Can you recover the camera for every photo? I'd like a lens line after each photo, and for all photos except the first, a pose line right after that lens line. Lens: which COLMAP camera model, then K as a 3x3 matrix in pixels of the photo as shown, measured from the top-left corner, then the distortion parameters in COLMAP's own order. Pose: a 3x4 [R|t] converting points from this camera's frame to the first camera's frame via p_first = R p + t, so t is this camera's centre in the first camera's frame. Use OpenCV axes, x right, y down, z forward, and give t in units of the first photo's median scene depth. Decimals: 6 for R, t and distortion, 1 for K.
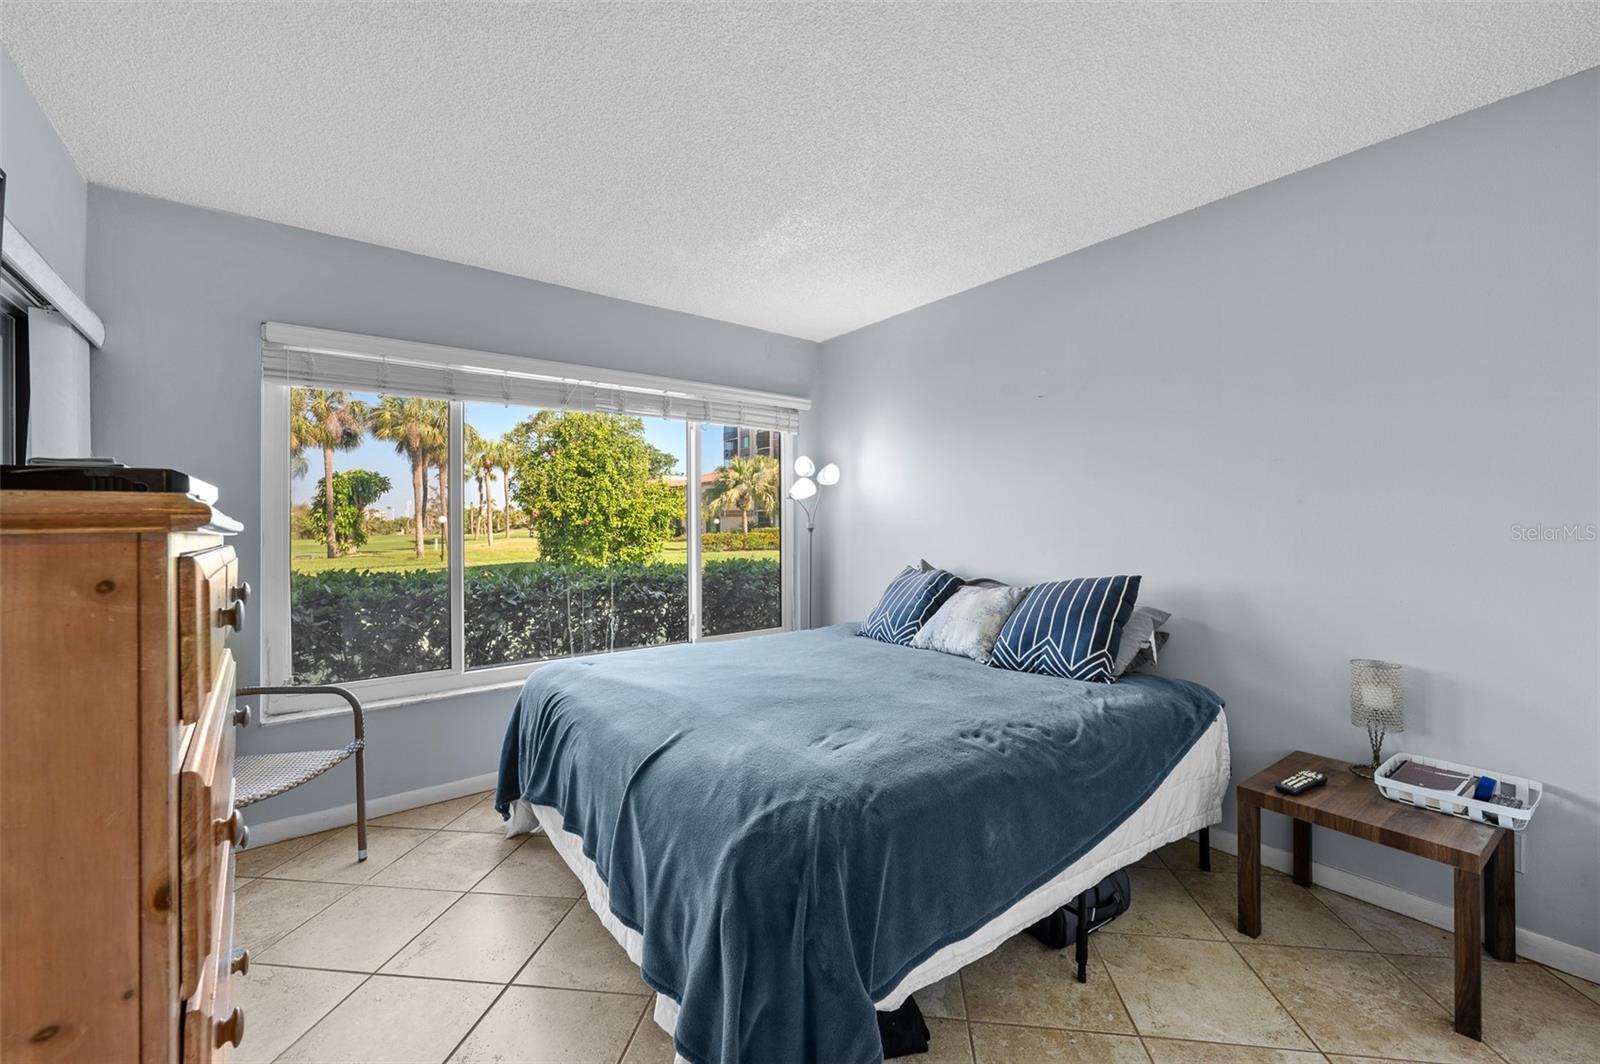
lens RADIAL K [[641.9, 0, 797.0], [0, 641.9, 536.7], [0, 0, 1]] dist [0.002269, 0.000100]
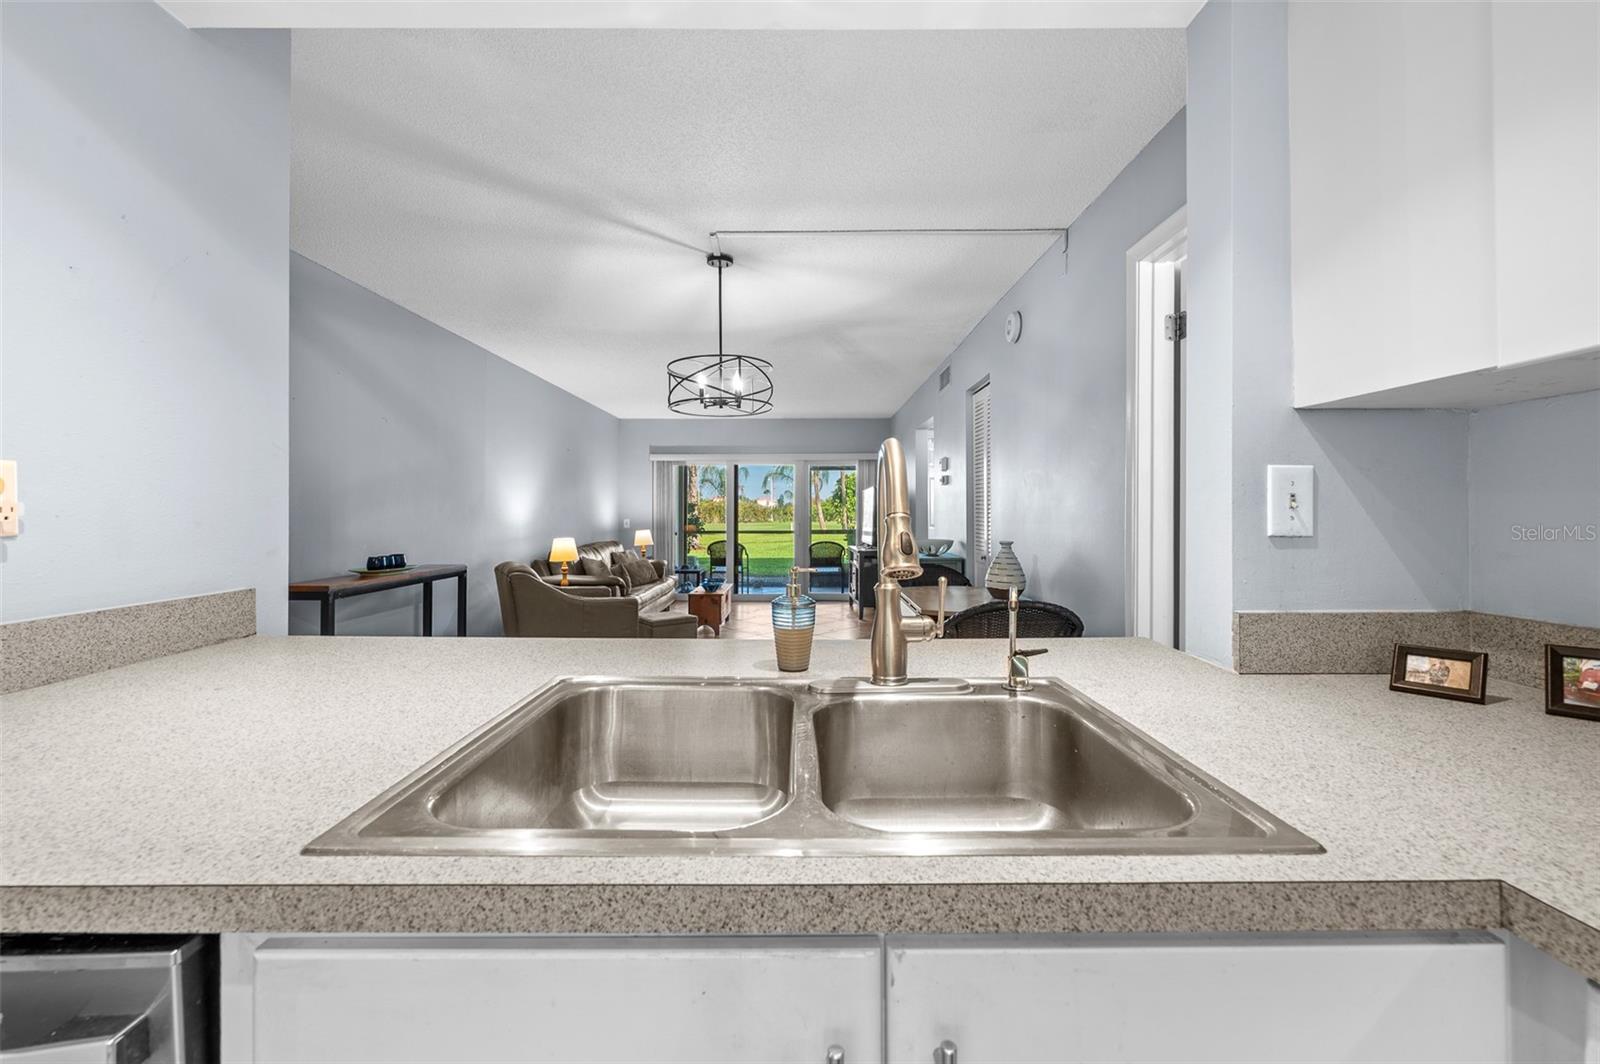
lens RADIAL K [[641.0, 0, 804.1], [0, 641.0, 513.0], [0, 0, 1]] dist [-0.000058, -0.000093]
pose [[0.795040, 0.008327, -0.606500, 0.214422], [-0.018670, 0.999768, -0.010747, 0.011919], [0.606270, 0.019867, 0.795010, -0.501231]]
